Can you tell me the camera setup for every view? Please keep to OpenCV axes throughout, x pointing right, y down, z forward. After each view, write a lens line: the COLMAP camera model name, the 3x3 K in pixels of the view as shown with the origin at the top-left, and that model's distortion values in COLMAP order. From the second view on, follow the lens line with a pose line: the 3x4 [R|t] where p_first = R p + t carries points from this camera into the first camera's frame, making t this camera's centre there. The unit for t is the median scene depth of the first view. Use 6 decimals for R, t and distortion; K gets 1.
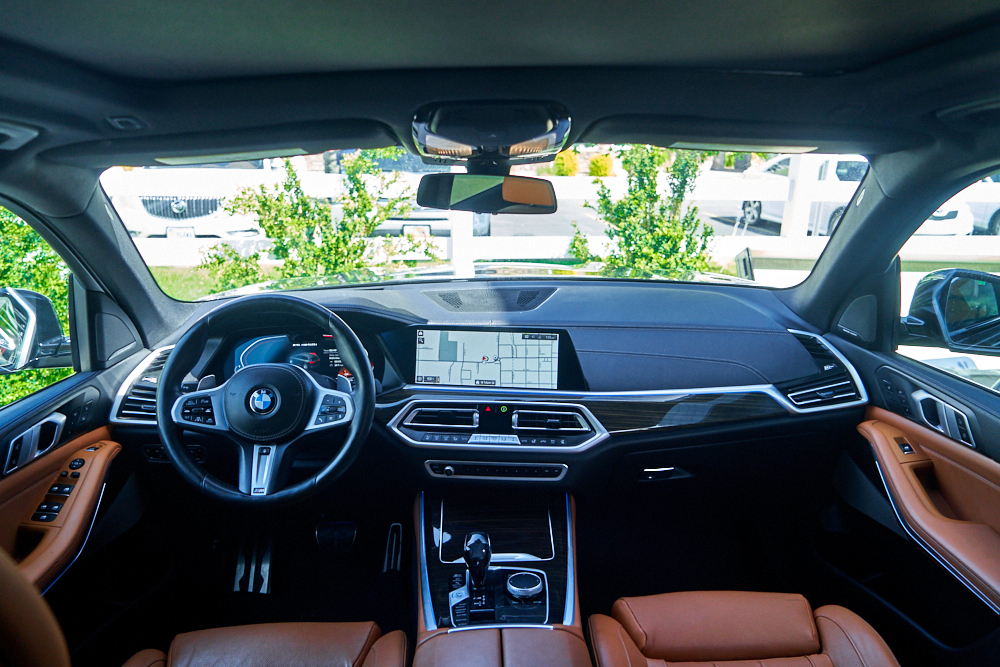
lens RADIAL K [[694.3, 0, 500.9], [0, 694.3, 324.1], [0, 0, 1]] dist [0.011513, -0.013466]
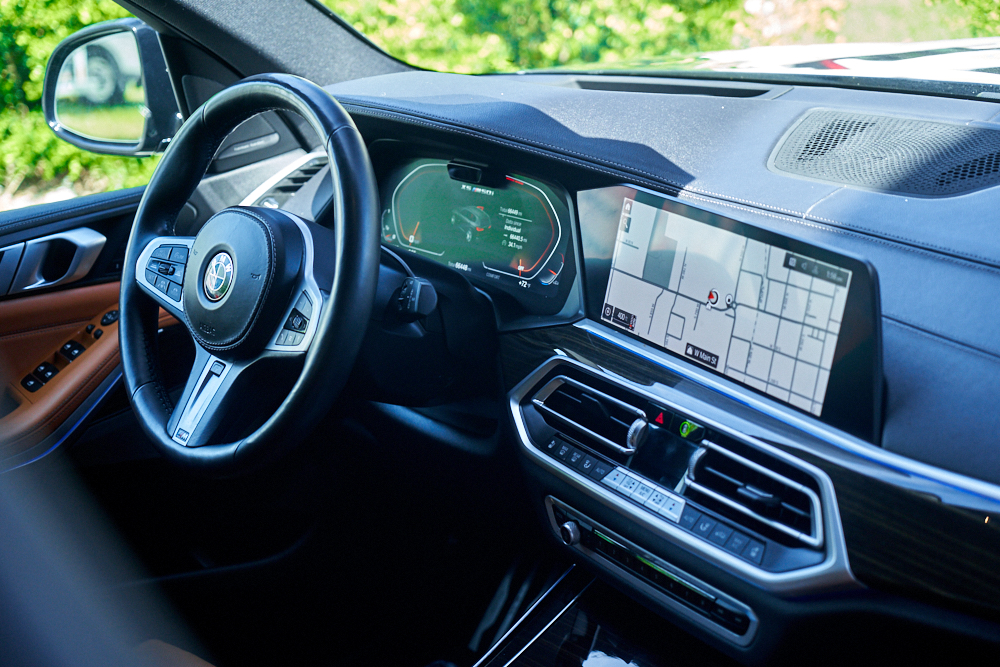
lens RADIAL K [[1652.2, 0, 500.2], [0, 1652.2, 333.3], [0, 0, 1]] dist [-0.059603, 0.000000]
pose [[0.615700, 0.226804, -0.754635, 0.645333], [-0.133695, 0.973865, 0.183612, -0.090191], [0.776556, -0.012159, 0.629931, 0.330954]]
